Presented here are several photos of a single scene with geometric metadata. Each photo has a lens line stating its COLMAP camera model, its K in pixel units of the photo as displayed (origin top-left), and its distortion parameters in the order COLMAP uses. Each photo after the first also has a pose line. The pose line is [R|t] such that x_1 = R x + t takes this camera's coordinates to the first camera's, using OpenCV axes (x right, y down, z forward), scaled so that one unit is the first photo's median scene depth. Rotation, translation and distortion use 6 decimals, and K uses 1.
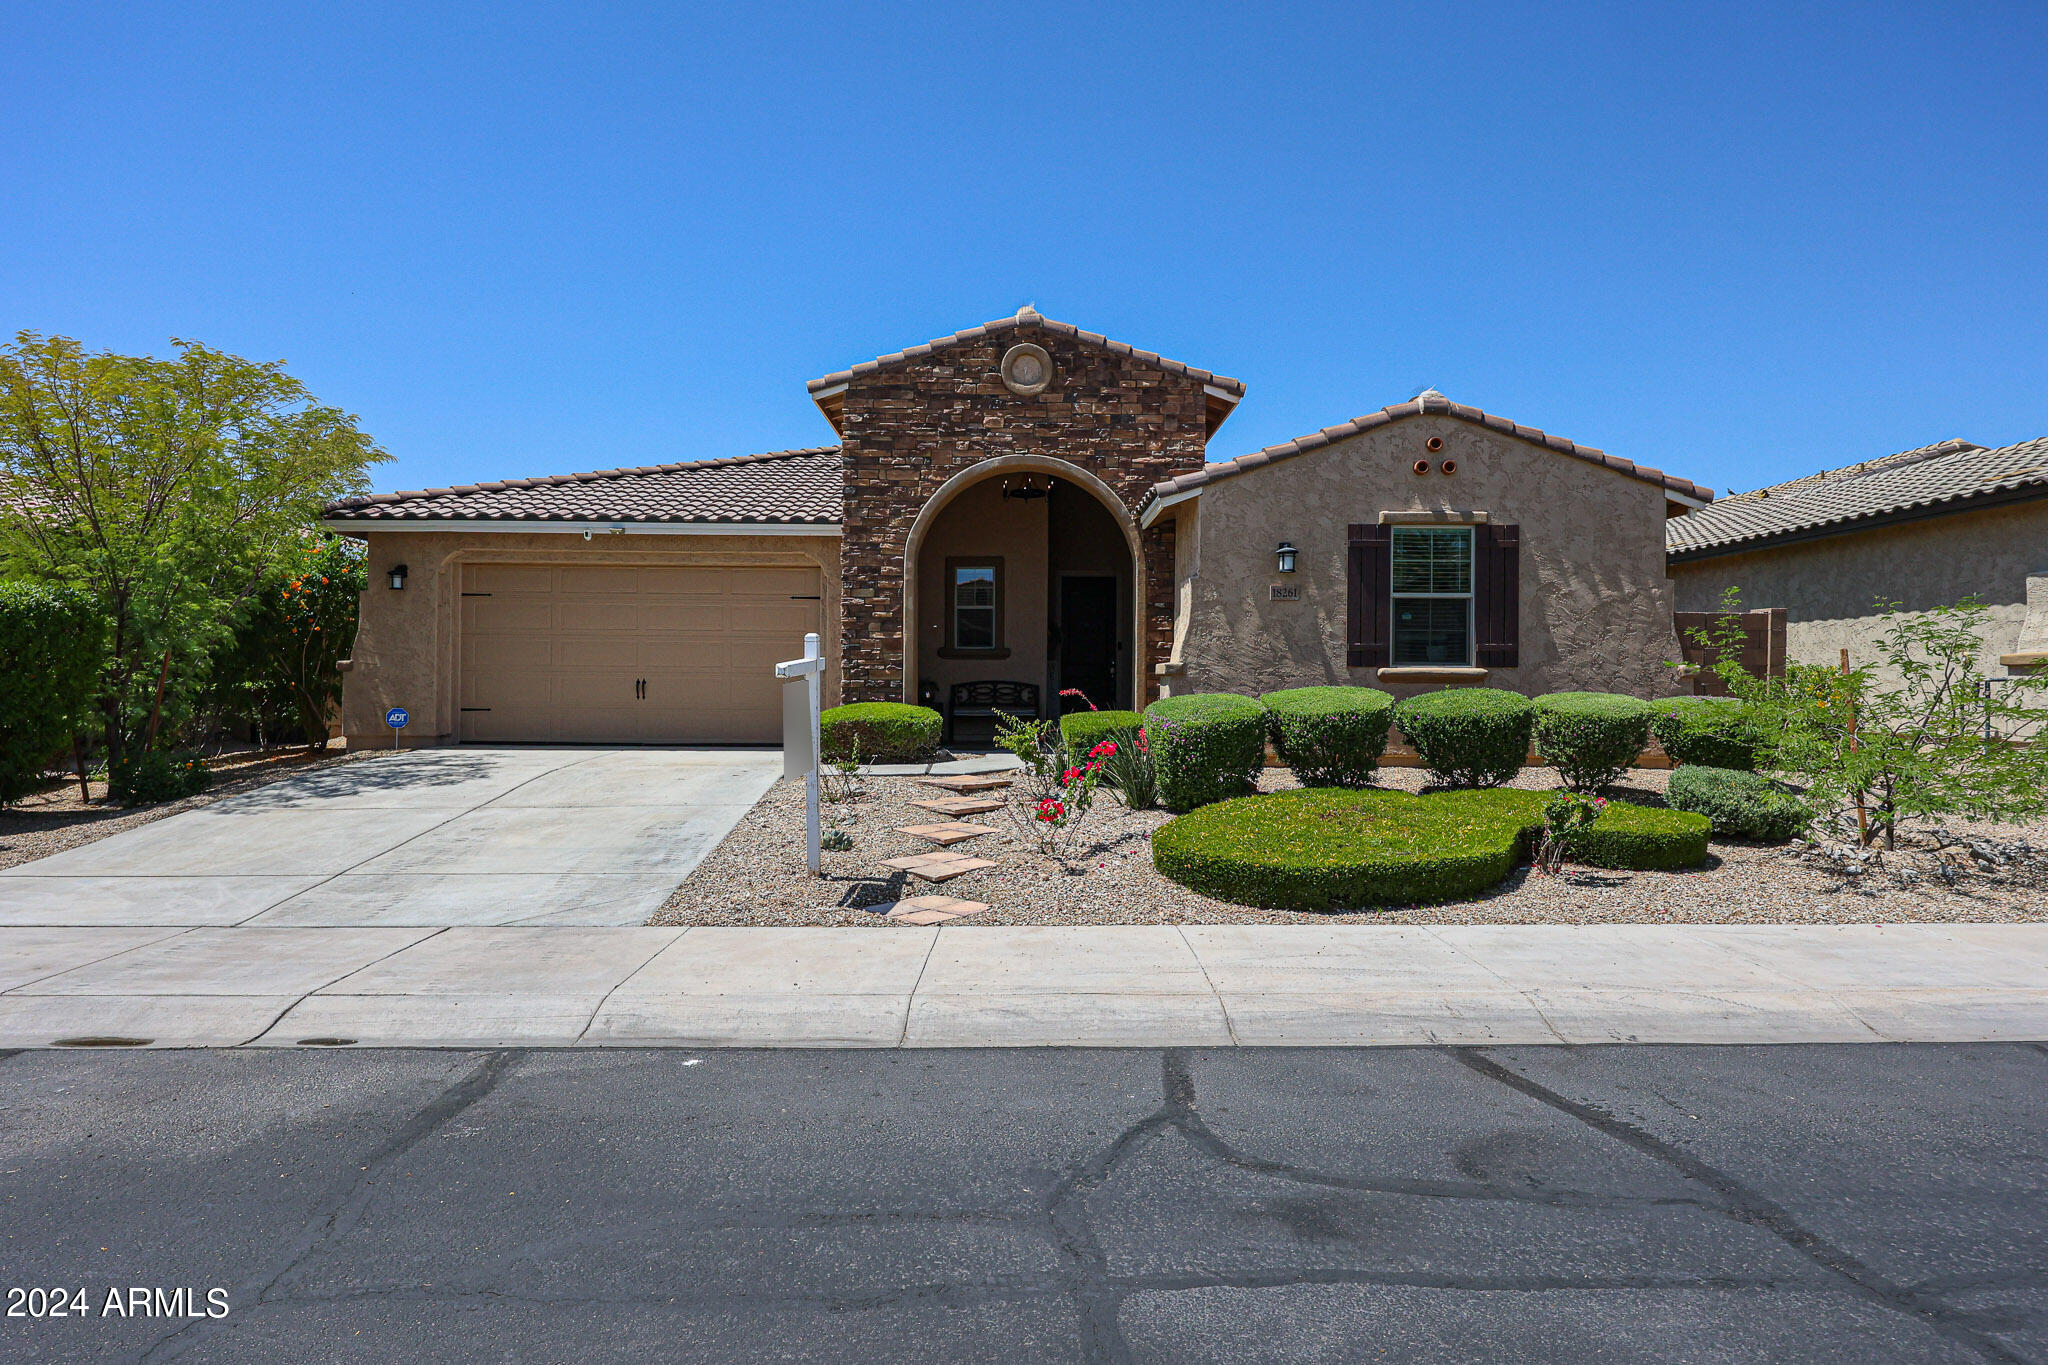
lens RADIAL K [[1117.8, 0, 990.7], [0, 1117.8, 680.0], [0, 0, 1]] dist [-0.006098, 0.002064]
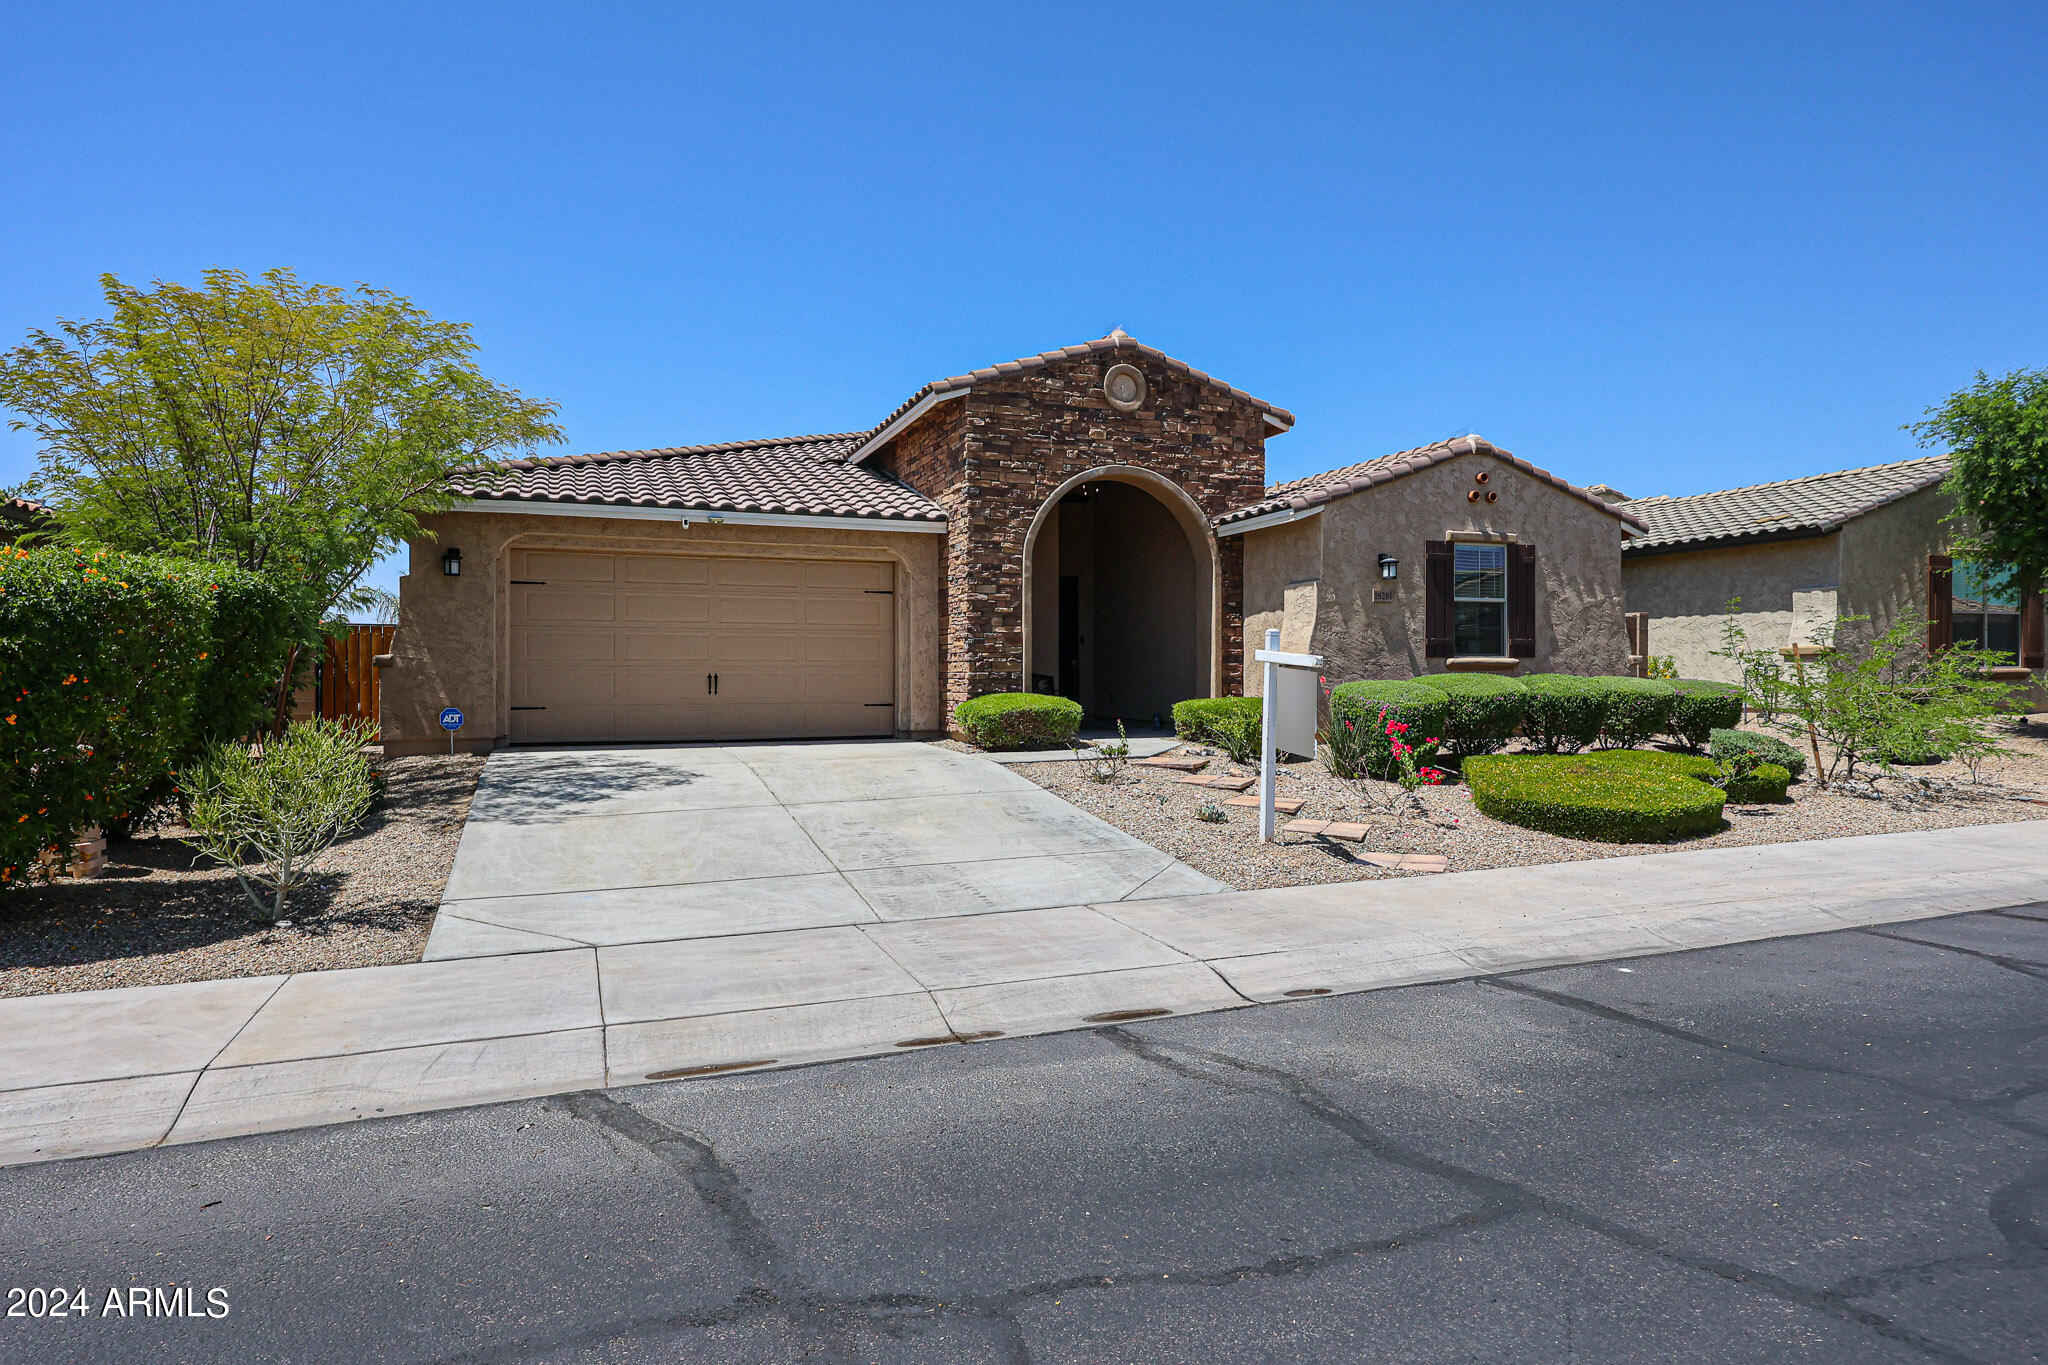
lens RADIAL K [[1117.8, 0, 955.5], [0, 1117.8, 673.6], [0, 0, 1]] dist [-0.006098, 0.002064]
pose [[0.942584, -0.008164, 0.333868, -0.567838], [0.008337, 0.999965, 0.000914, 0.000130], [-0.333864, 0.001921, 0.942619, 0.026284]]
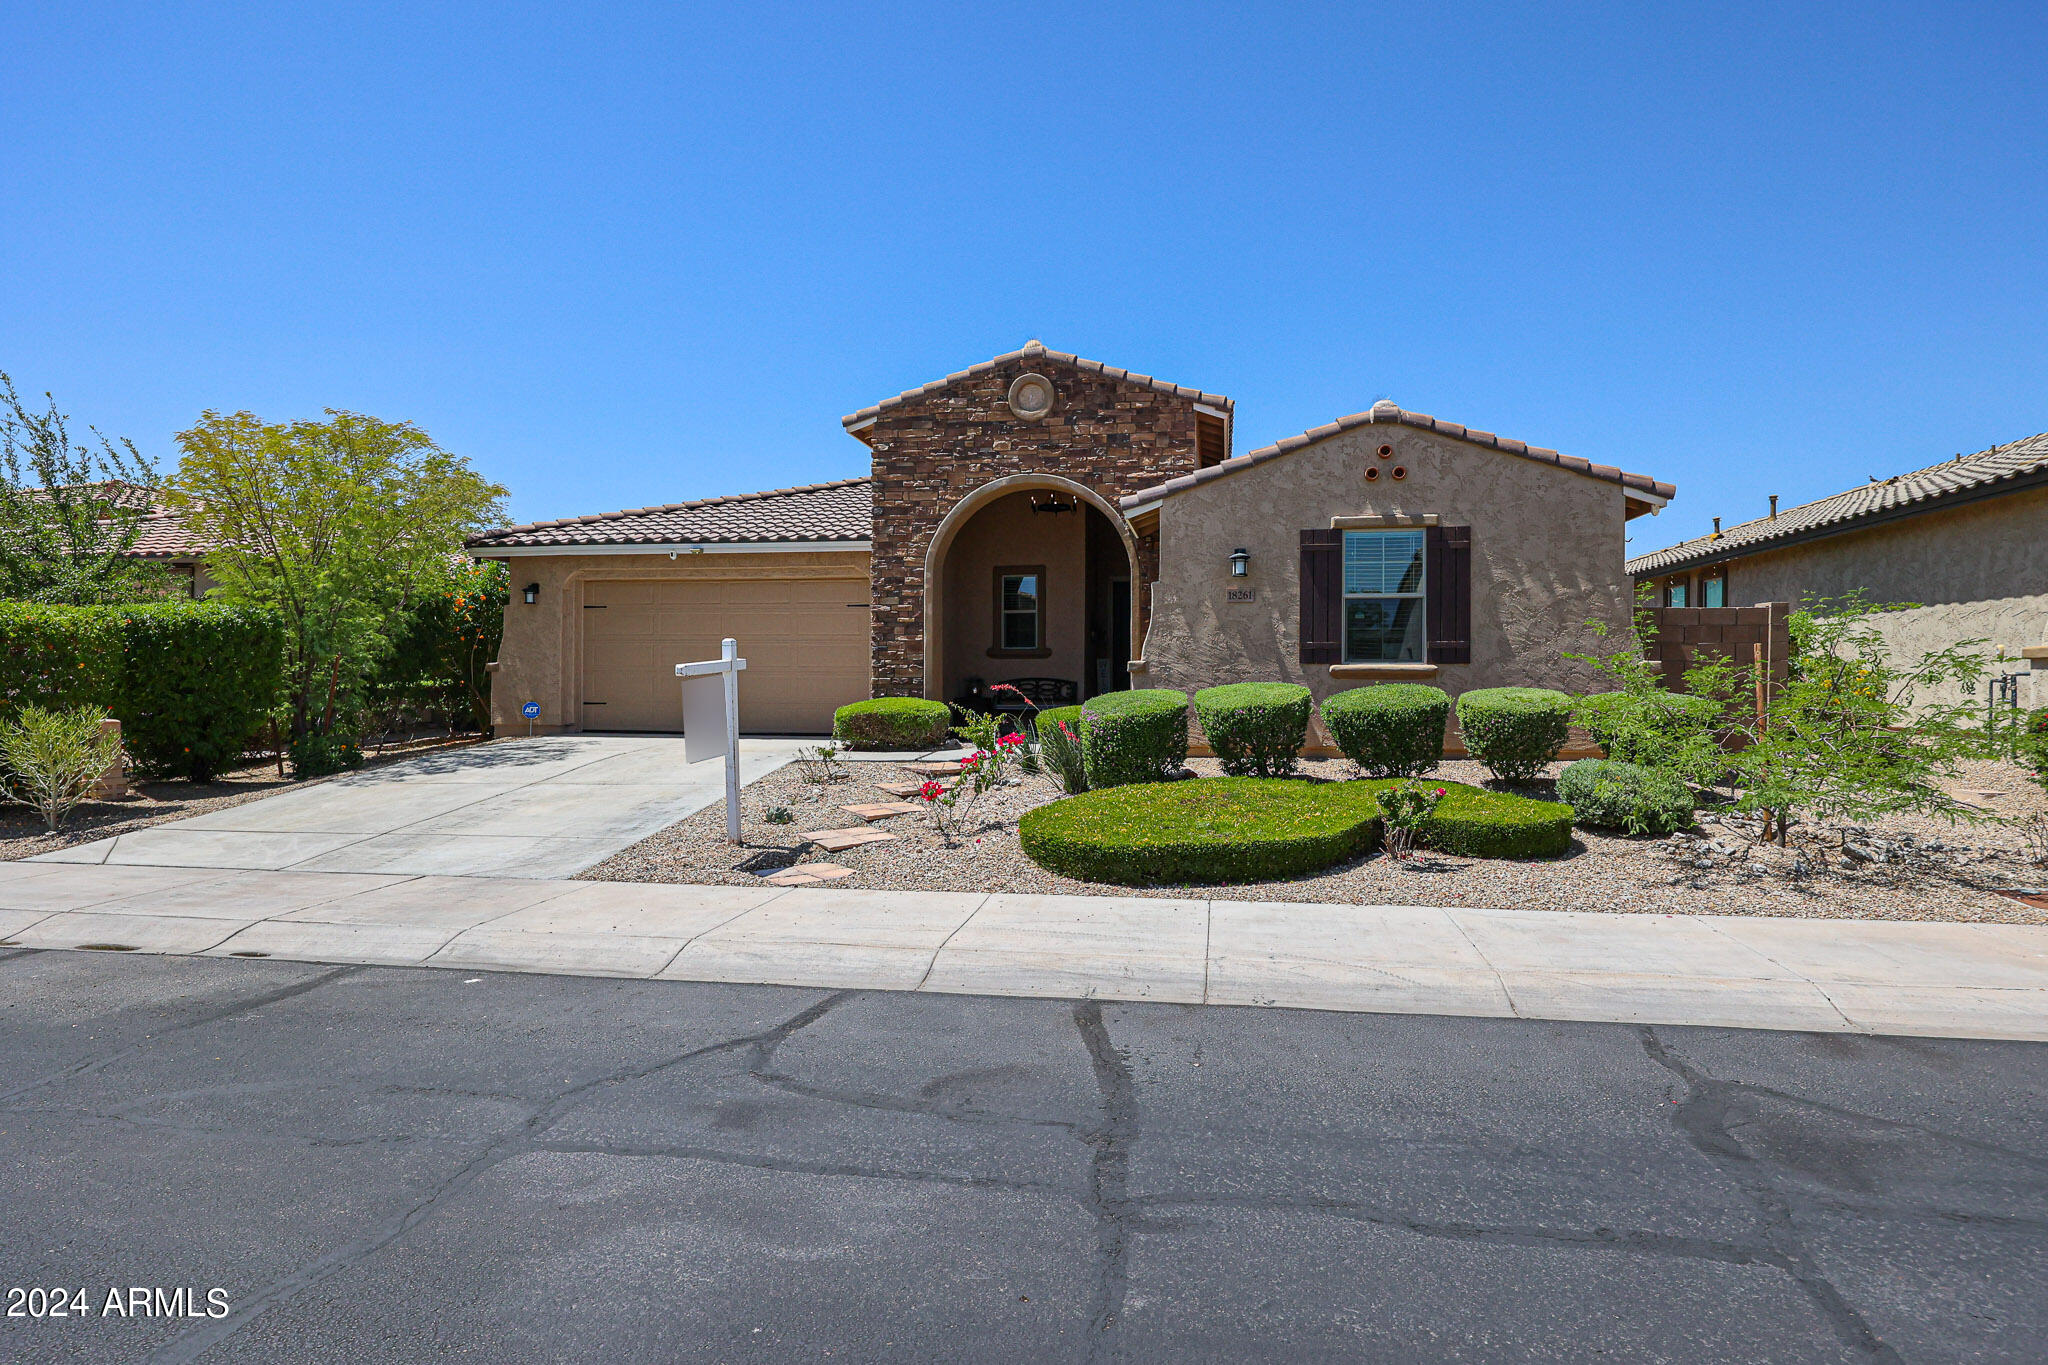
lens RADIAL K [[1040.1, 0, 1010.8], [0, 1040.1, 679.4], [0, 0, 1]] dist [-0.004660, 0.000954]
pose [[0.985271, -0.002748, -0.170977, 0.216632], [0.003192, 0.999992, 0.002321, -0.000327], [0.170969, -0.002833, 0.985272, -0.023089]]
